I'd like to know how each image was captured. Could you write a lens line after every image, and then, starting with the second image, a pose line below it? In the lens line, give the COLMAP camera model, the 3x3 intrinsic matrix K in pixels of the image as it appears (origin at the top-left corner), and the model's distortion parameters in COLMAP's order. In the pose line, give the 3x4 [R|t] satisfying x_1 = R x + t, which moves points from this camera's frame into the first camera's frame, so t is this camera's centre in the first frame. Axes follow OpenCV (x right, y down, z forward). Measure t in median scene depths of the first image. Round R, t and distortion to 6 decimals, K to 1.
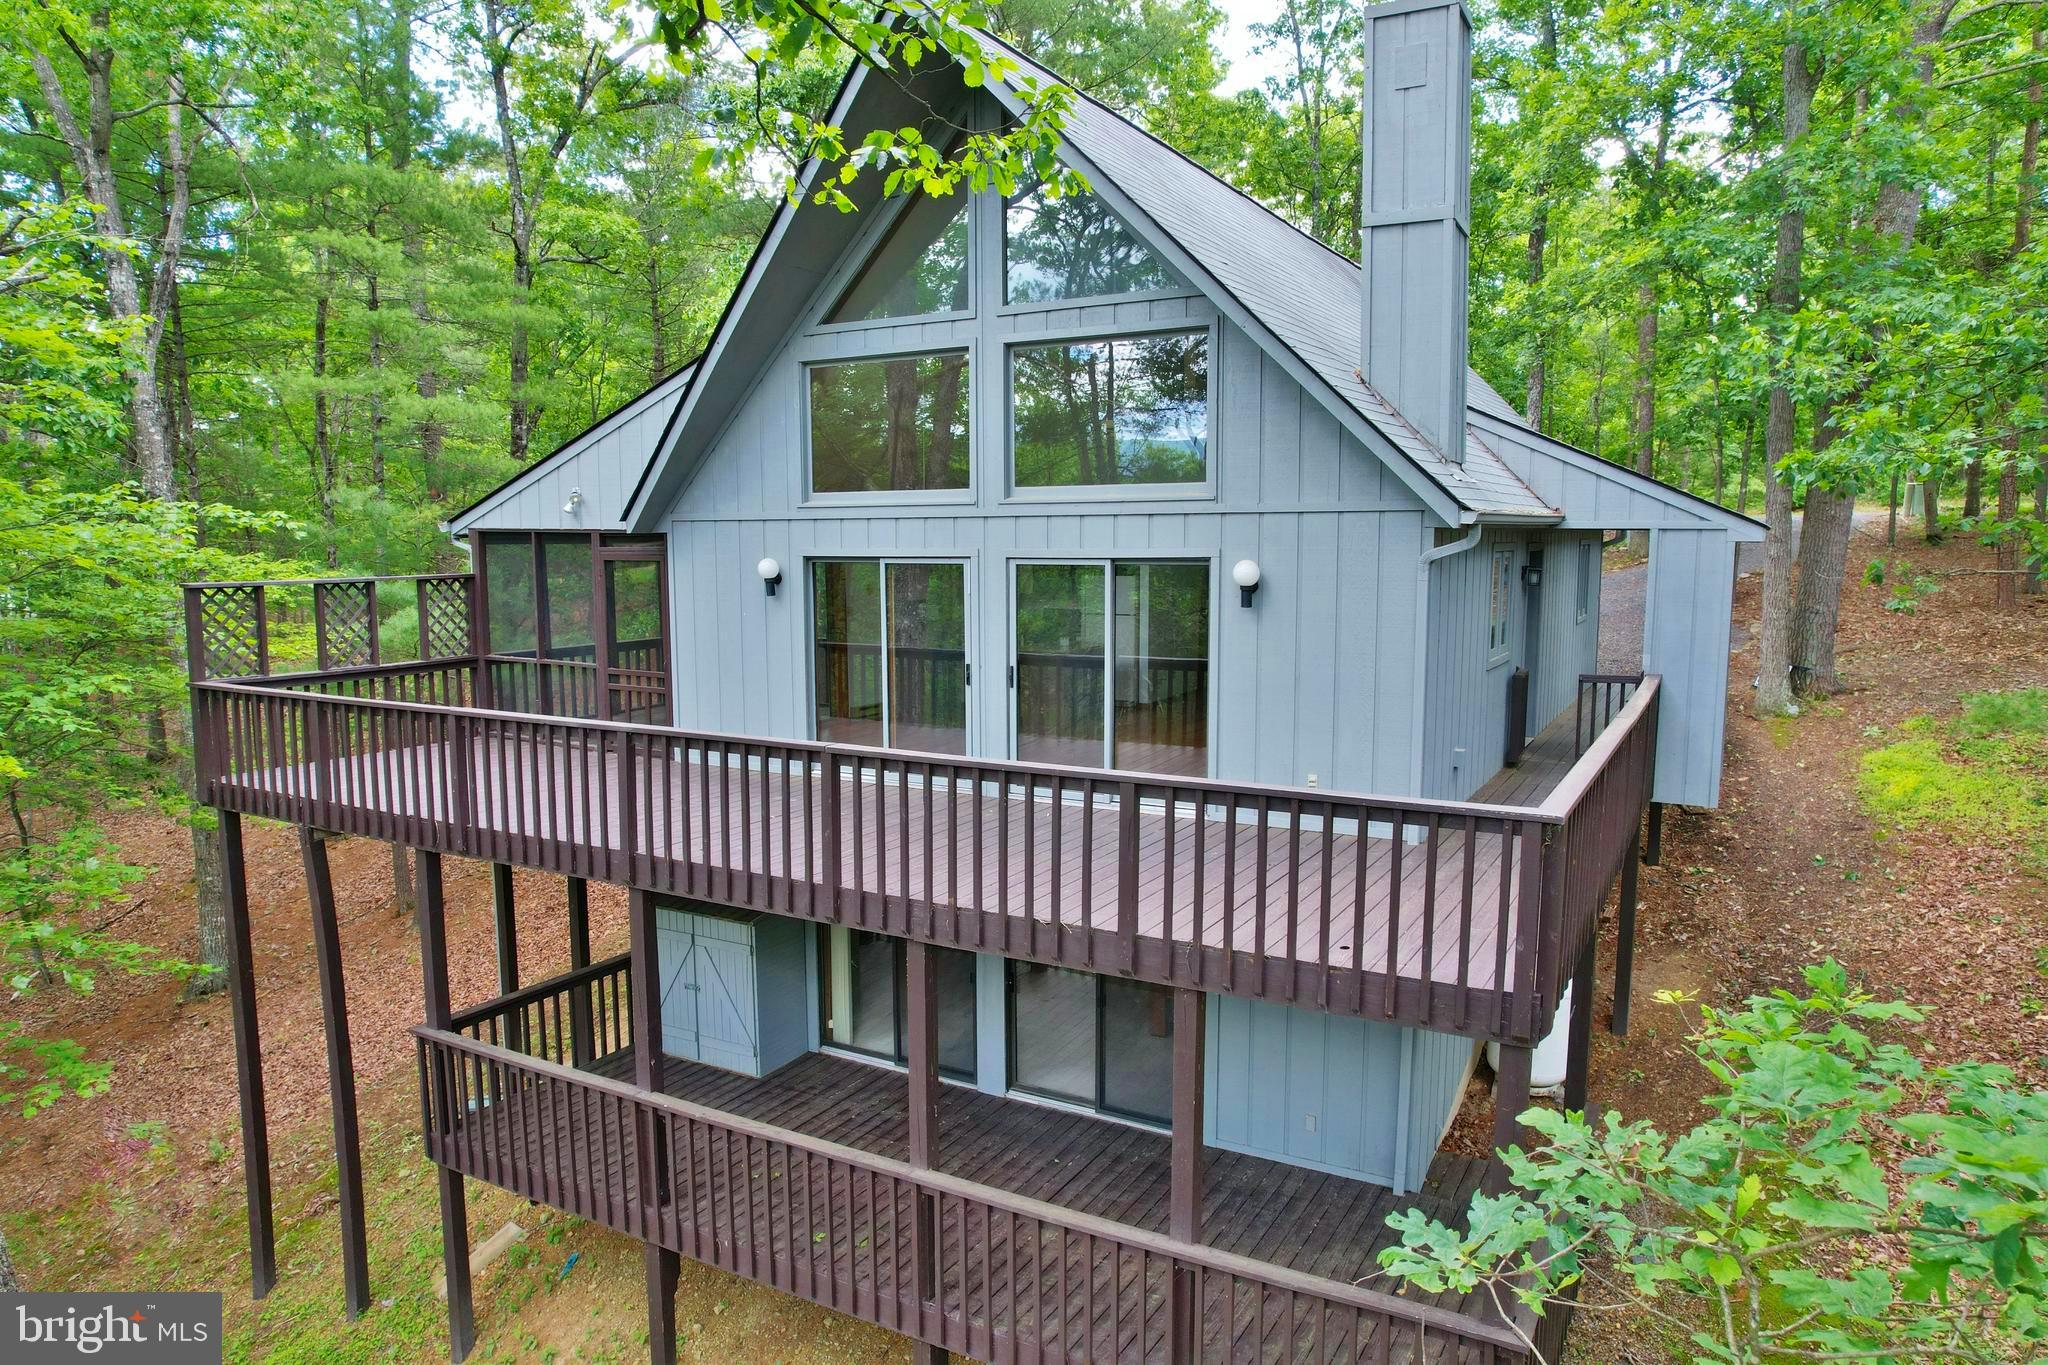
lens RADIAL K [[1298.7, 0, 1023.8], [0, 1298.7, 688.5], [0, 0, 1]] dist [-0.021016, 0.009098]
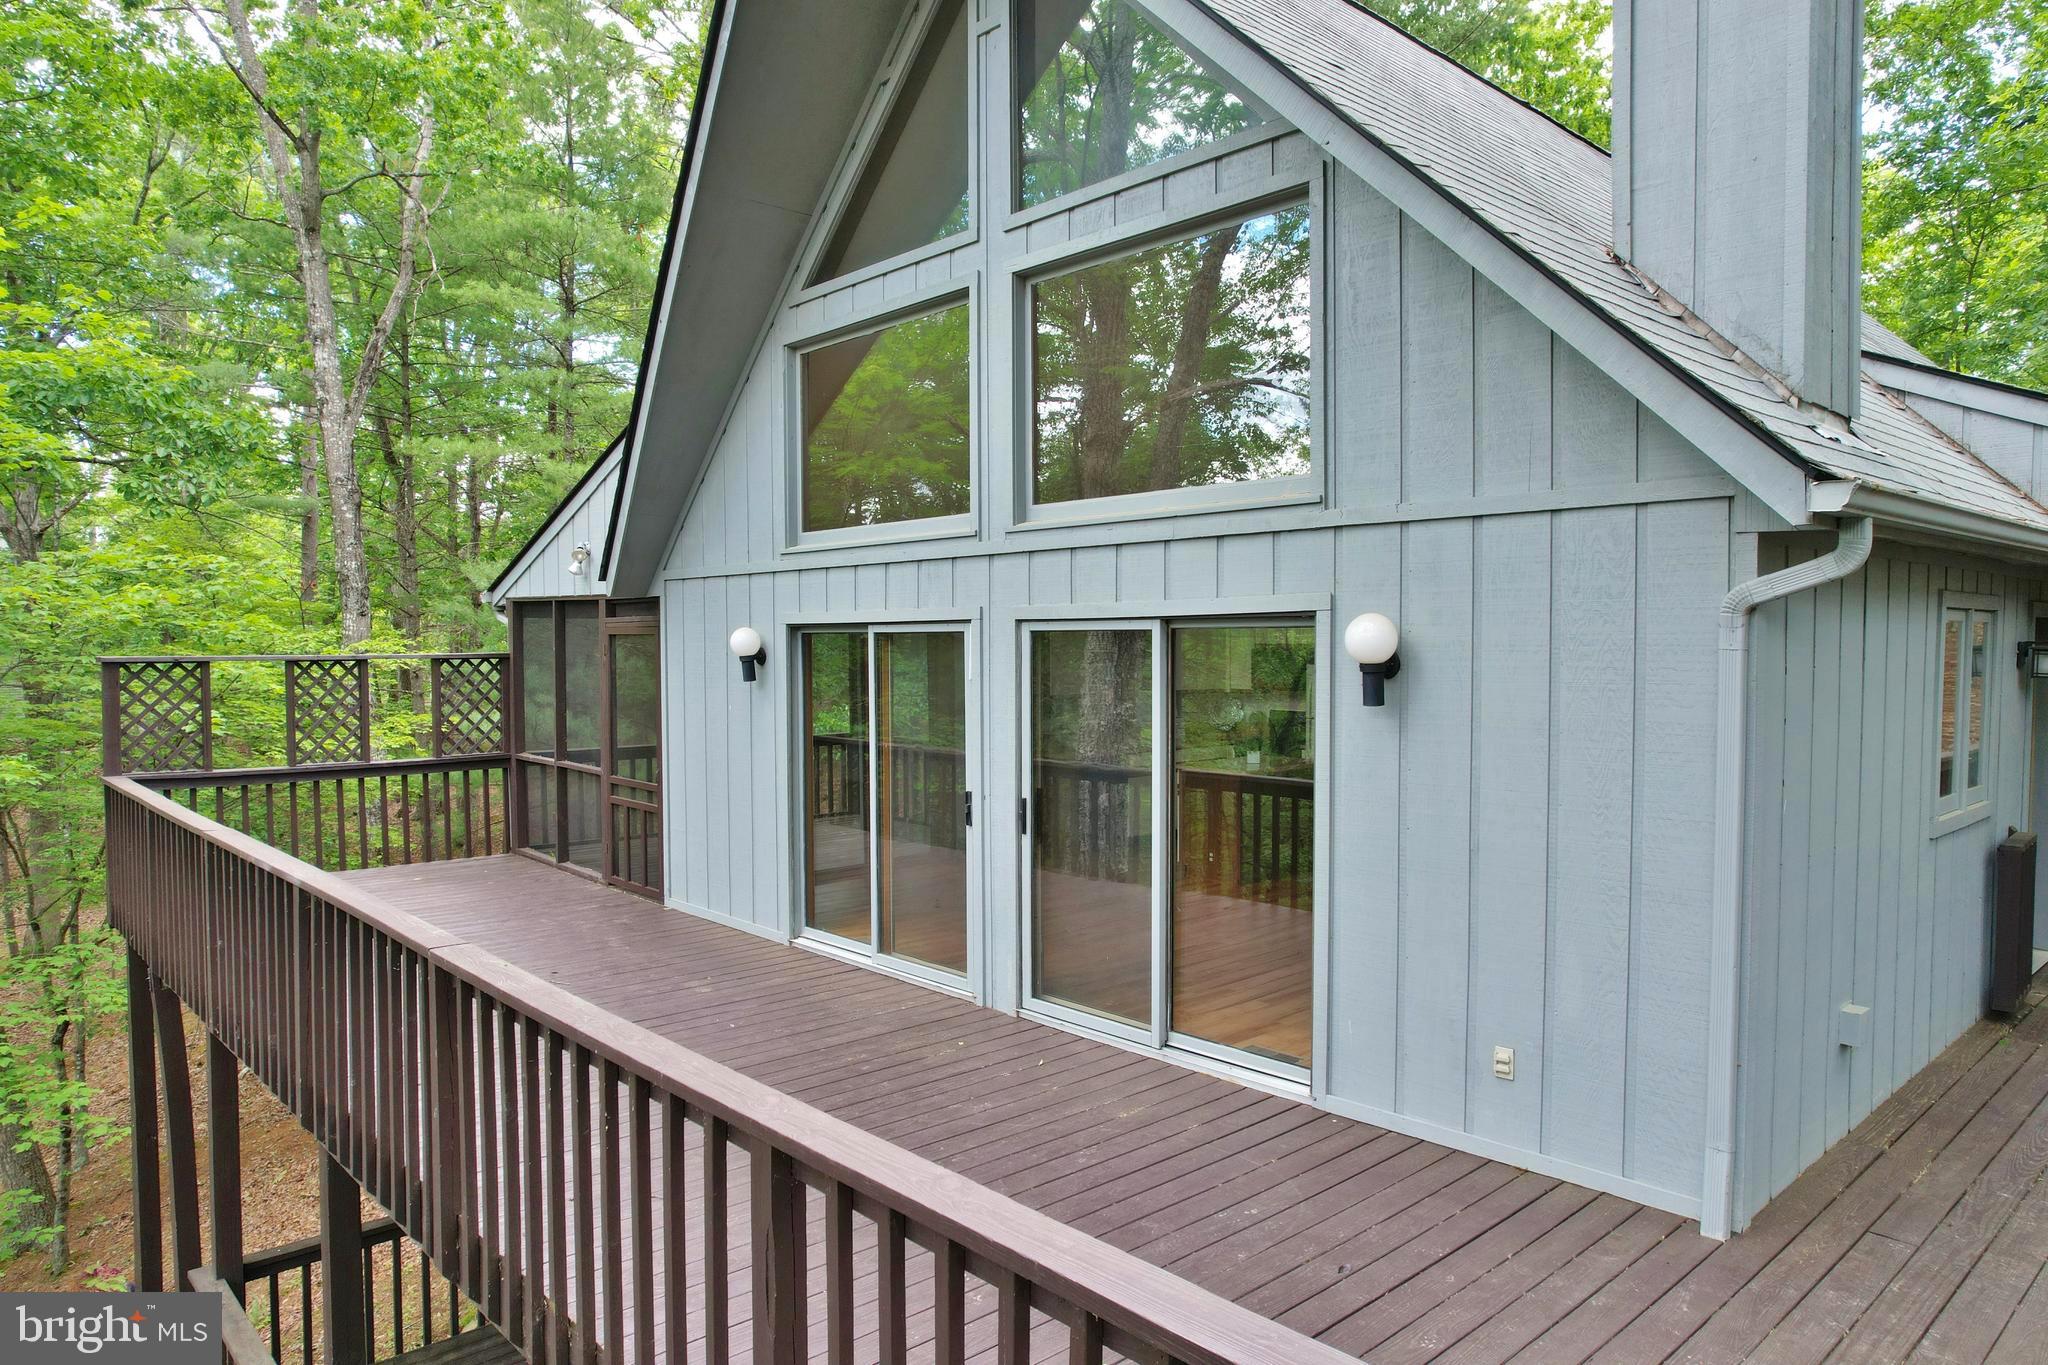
lens RADIAL K [[1298.7, 0, 1028.4], [0, 1298.7, 682.6], [0, 0, 1]] dist [-0.021016, 0.009098]
pose [[0.952610, 0.011445, -0.303980, 0.170181], [-0.037400, 0.996117, -0.079697, -0.021453], [0.301887, 0.087289, 0.949339, 0.402578]]
